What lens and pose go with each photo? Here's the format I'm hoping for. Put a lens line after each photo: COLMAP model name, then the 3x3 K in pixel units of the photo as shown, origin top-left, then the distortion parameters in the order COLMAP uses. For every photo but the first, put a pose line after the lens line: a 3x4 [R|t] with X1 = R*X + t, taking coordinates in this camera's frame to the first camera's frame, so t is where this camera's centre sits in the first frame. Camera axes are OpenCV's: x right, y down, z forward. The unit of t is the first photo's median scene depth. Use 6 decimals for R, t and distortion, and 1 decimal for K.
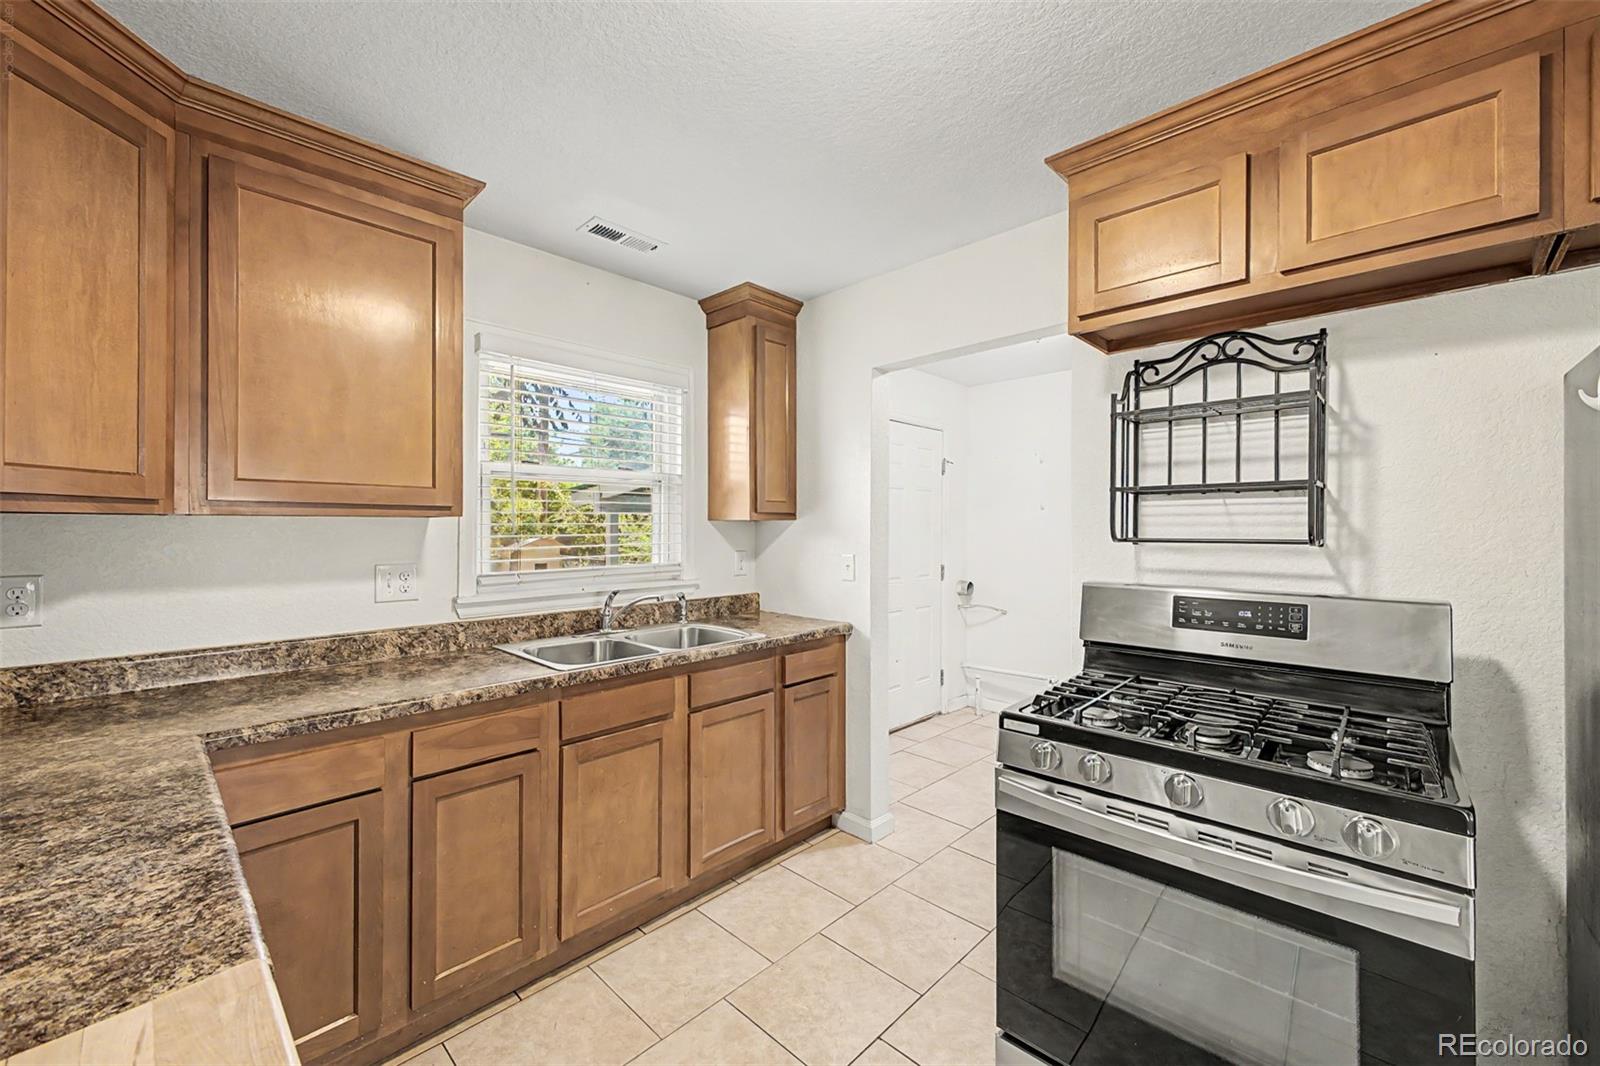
lens RADIAL K [[622.9, 0, 783.9], [0, 622.9, 526.2], [0, 0, 1]] dist [0.017449, -0.002770]
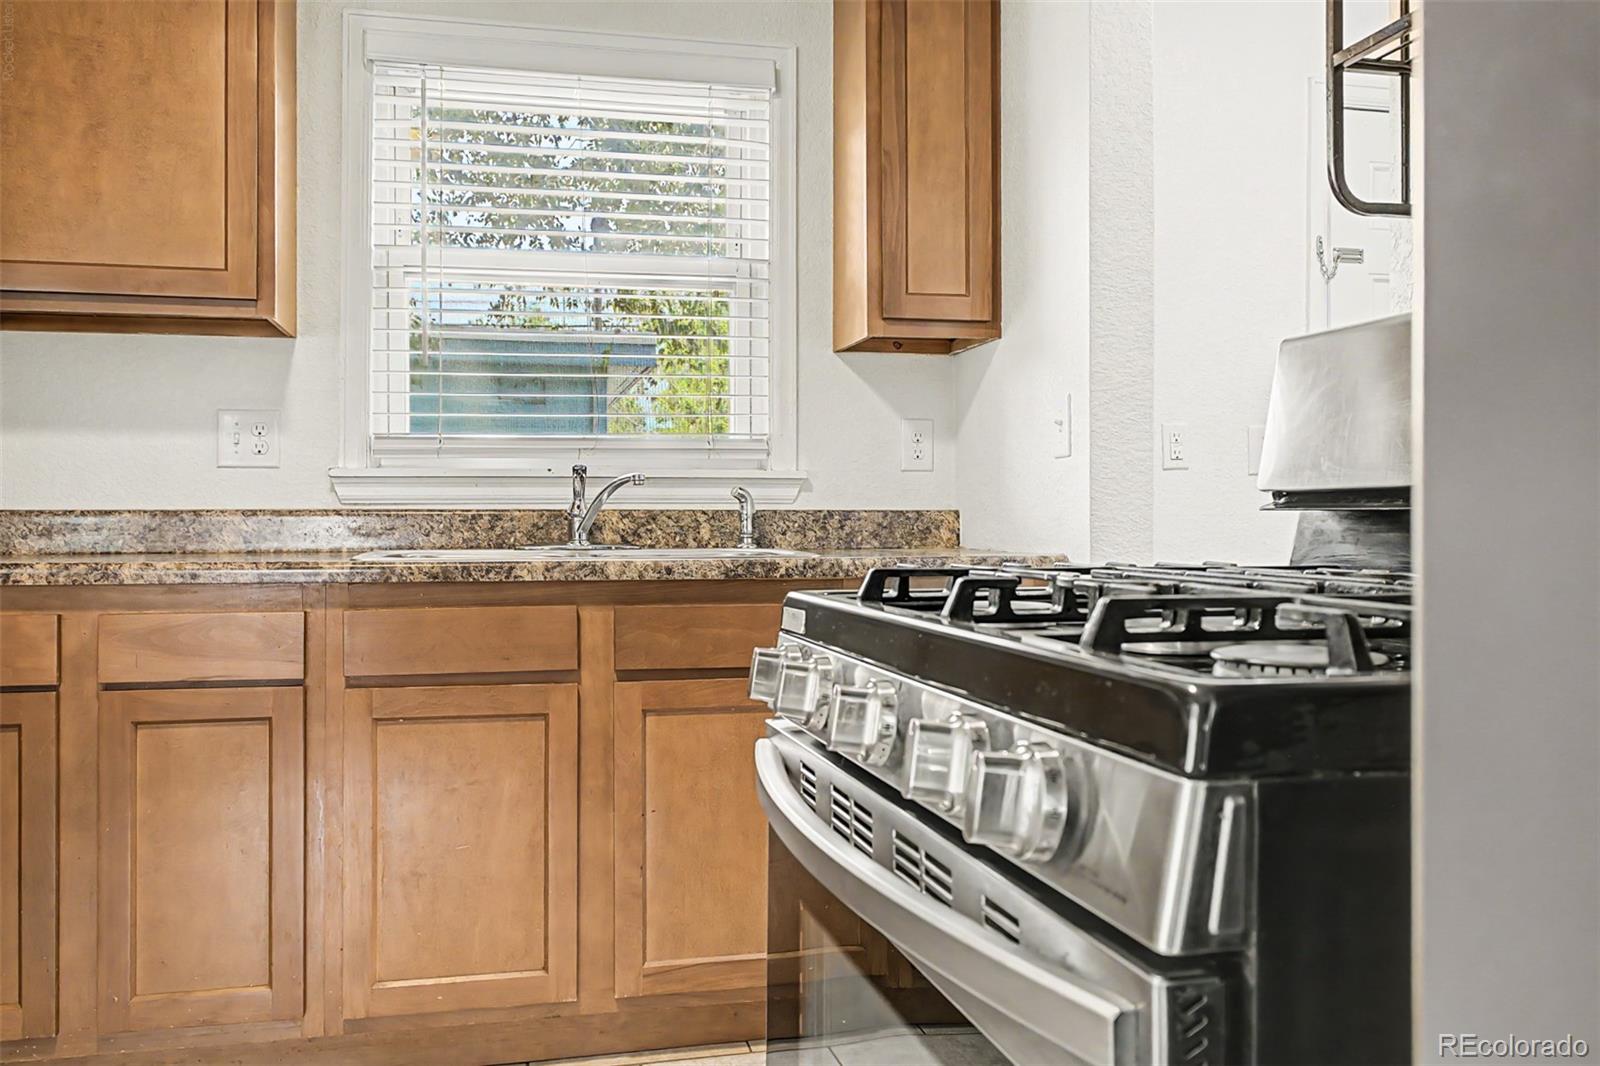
lens RADIAL K [[1280.2, 0, 814.5], [0, 1280.2, 520.6], [0, 0, 1]] dist [0.013269, -0.019115]
pose [[0.848594, 0.001396, -0.529042, 0.646683], [0.000321, 0.999995, 0.003153, 0.192925], [0.529044, -0.002846, 0.848590, 0.220340]]
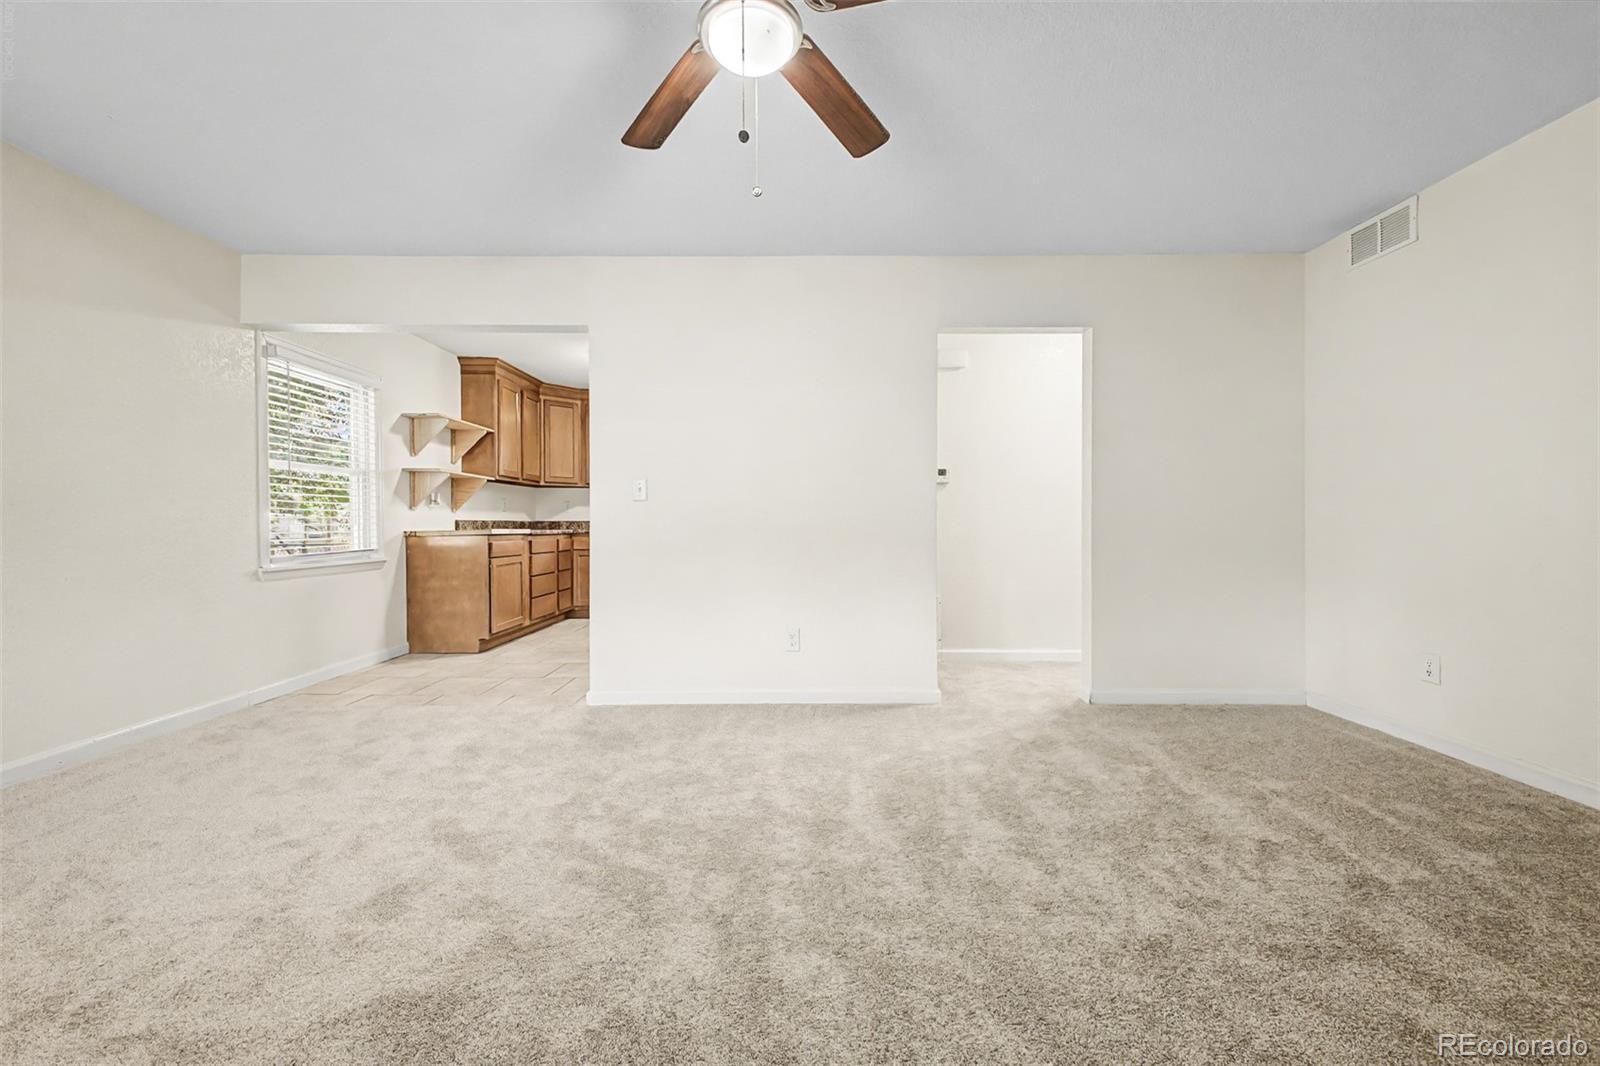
lens RADIAL K [[622.9, 0, 810.8], [0, 622.9, 526.4], [0, 0, 1]] dist [0.017449, -0.002770]
pose [[0.708922, 0.001782, -0.705284, 2.704835], [0.004233, 0.999968, 0.006781, 0.199460], [0.705274, -0.007793, 0.708892, -0.804156]]
